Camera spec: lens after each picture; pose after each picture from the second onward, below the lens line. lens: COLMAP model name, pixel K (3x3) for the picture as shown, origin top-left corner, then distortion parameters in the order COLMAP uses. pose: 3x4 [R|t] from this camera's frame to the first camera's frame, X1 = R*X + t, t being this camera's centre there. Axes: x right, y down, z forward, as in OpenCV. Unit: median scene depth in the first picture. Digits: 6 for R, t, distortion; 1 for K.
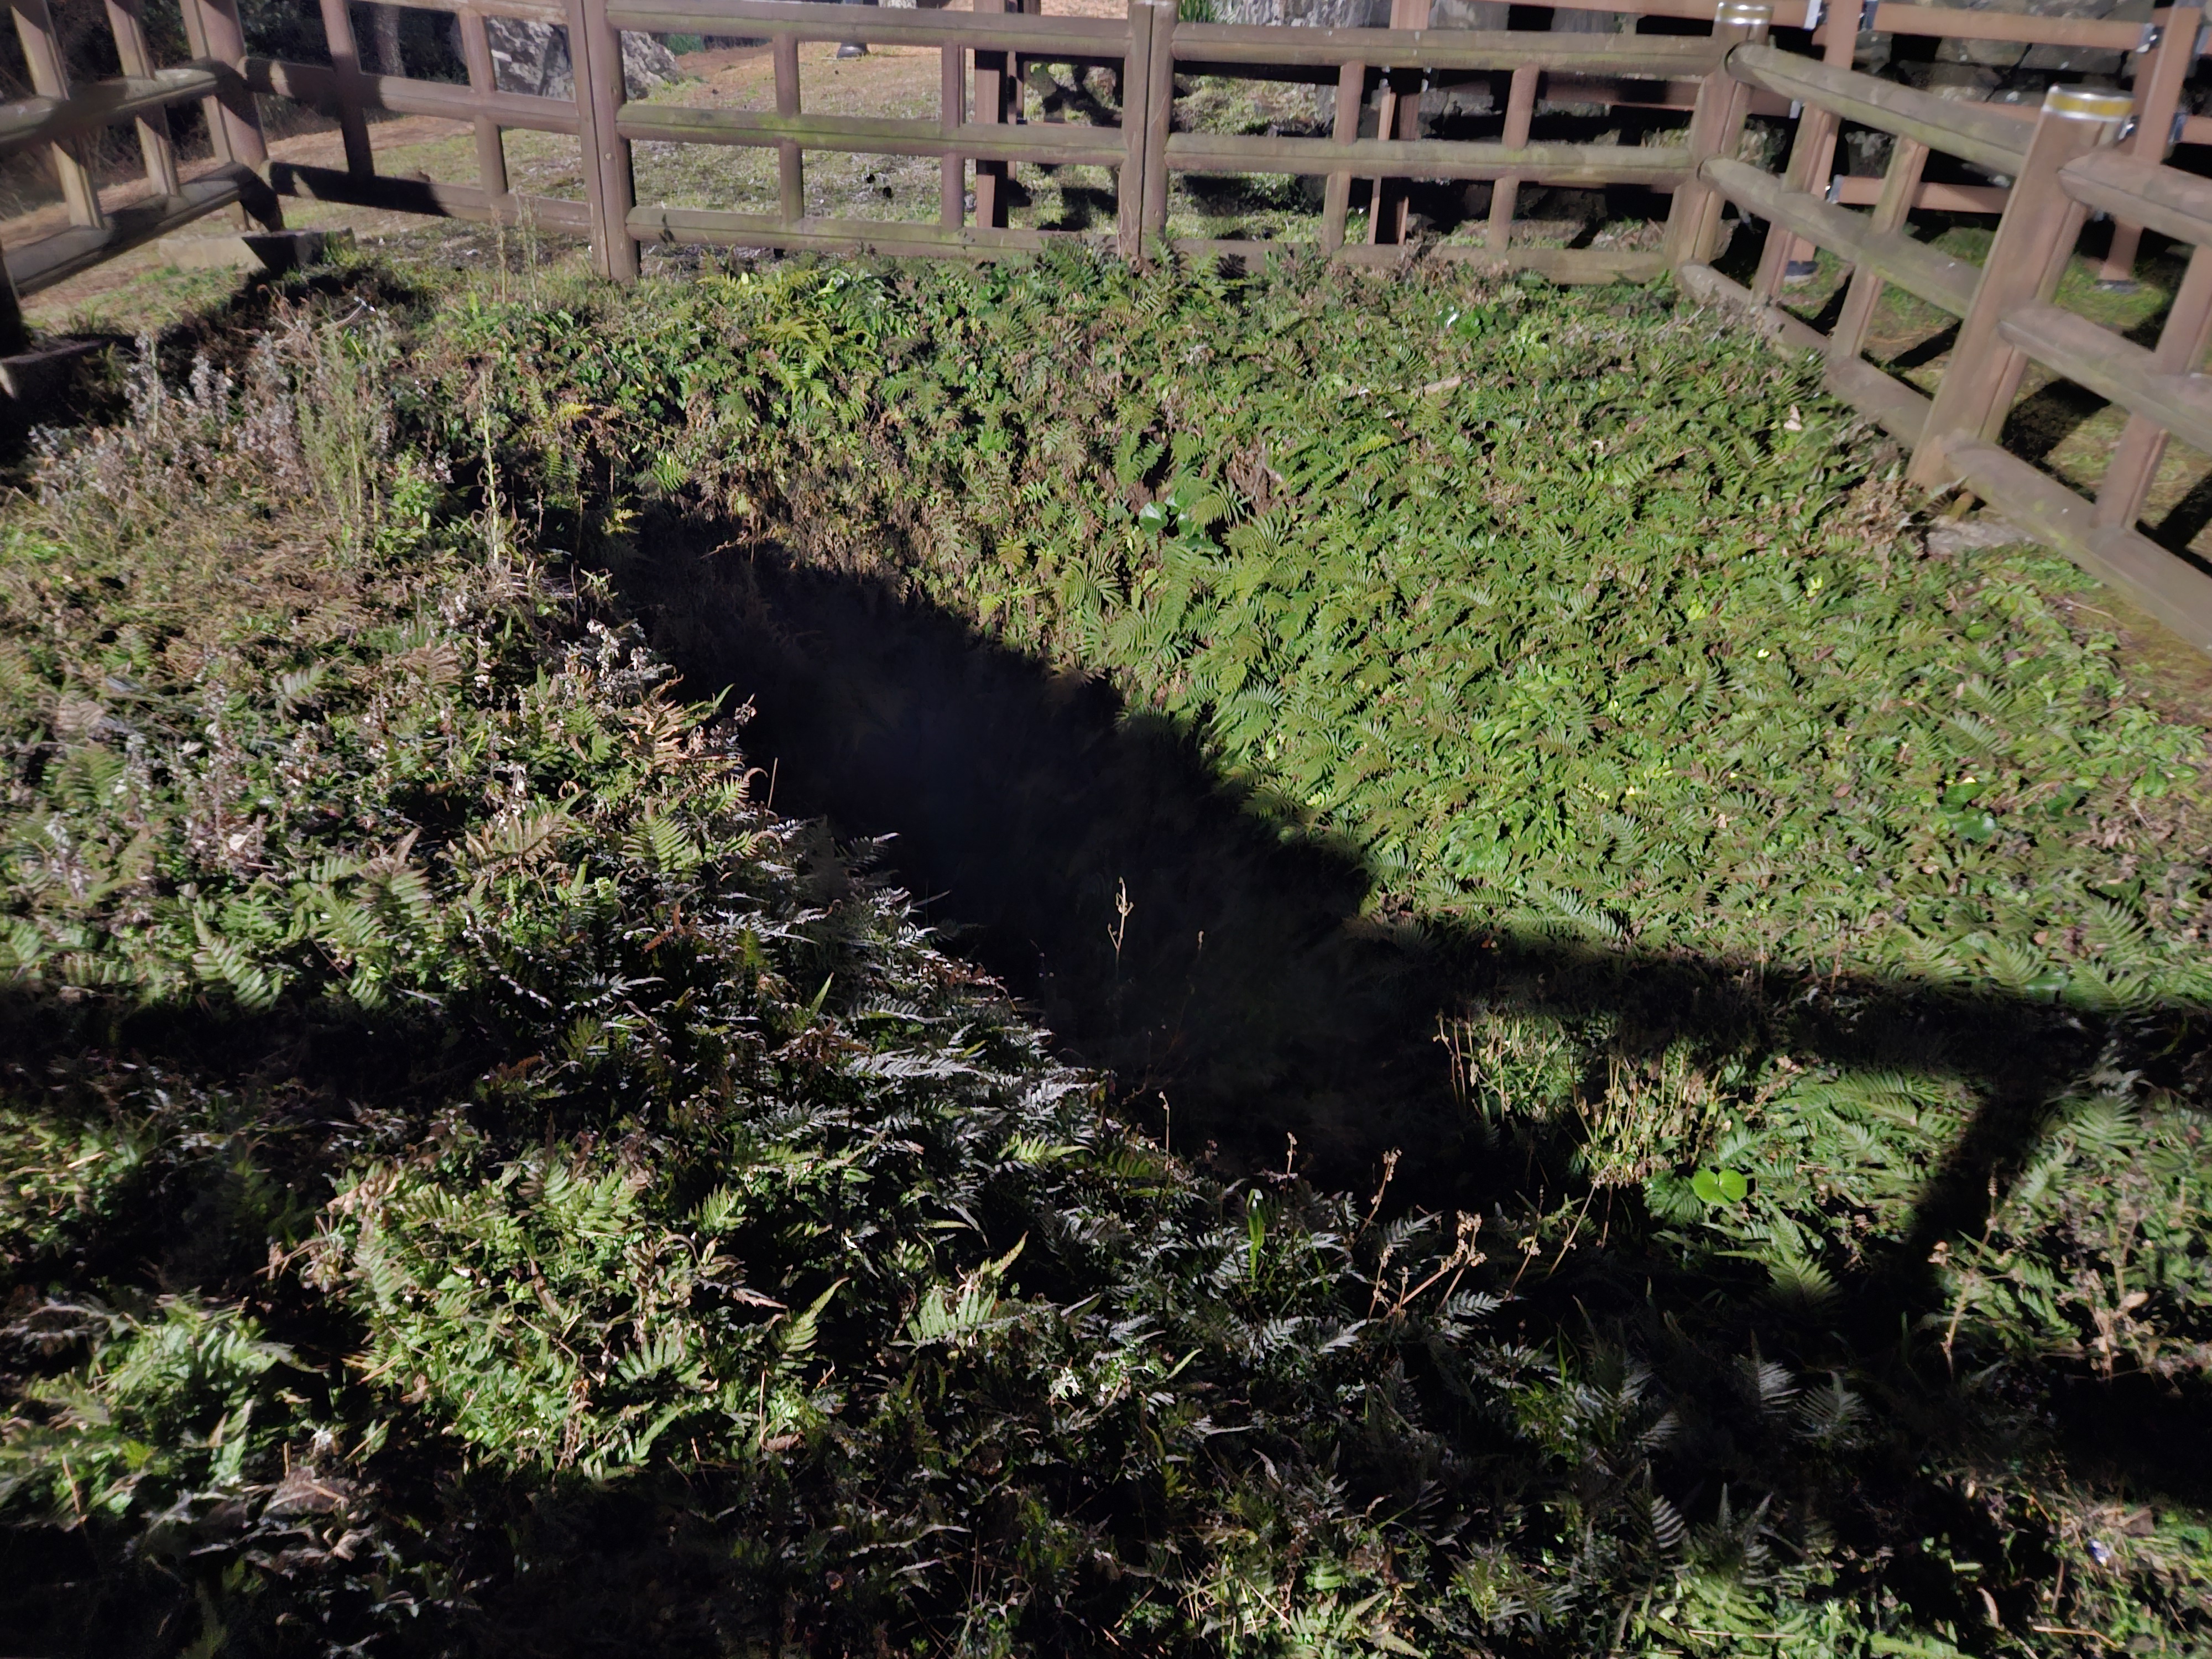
lens RADIAL K [[1546.2, 0, 1094.5], [0, 1546.2, 835.6], [0, 0, 1]] dist [0.049569, -0.005899]
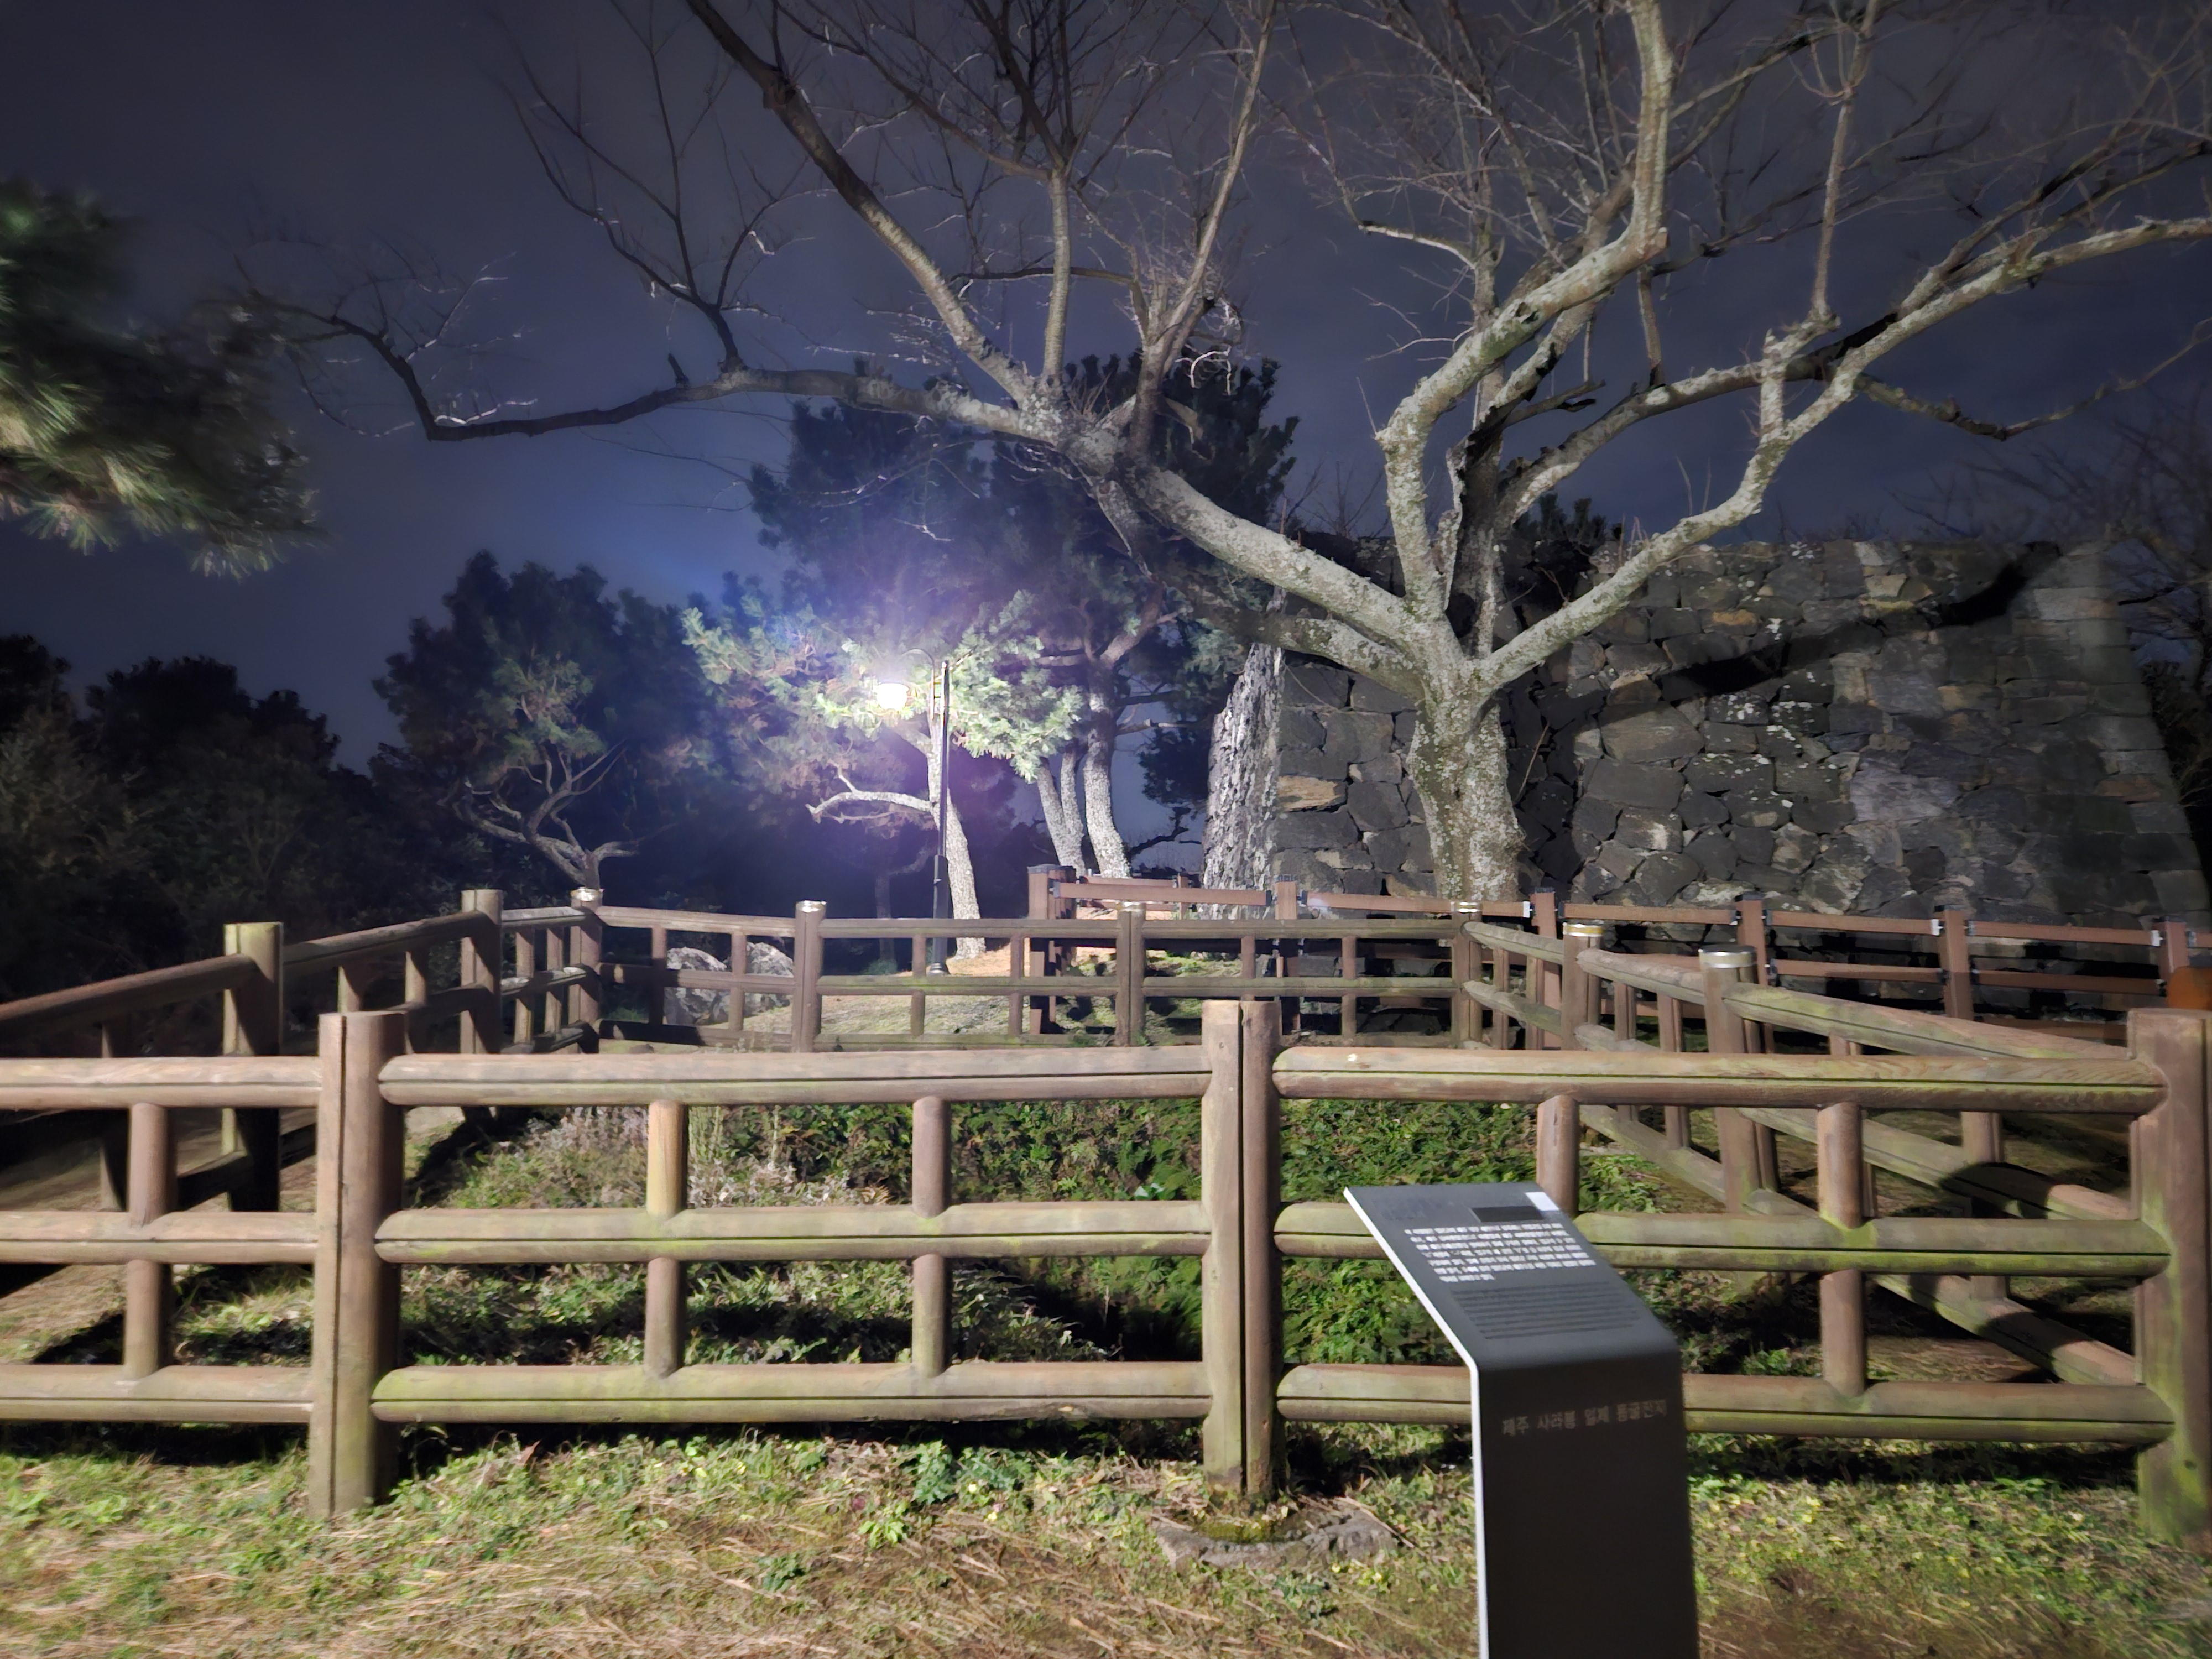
lens RADIAL K [[1495.4, 0, 1106.0], [0, 1495.4, 829.5], [0, 0, 1]] dist [0.002853, 0.000895]
pose [[0.999360, -0.034211, -0.010420, 0.028742], [0.023171, 0.841341, -0.540008, 0.290750], [0.027241, 0.539421, 0.841595, -0.449812]]
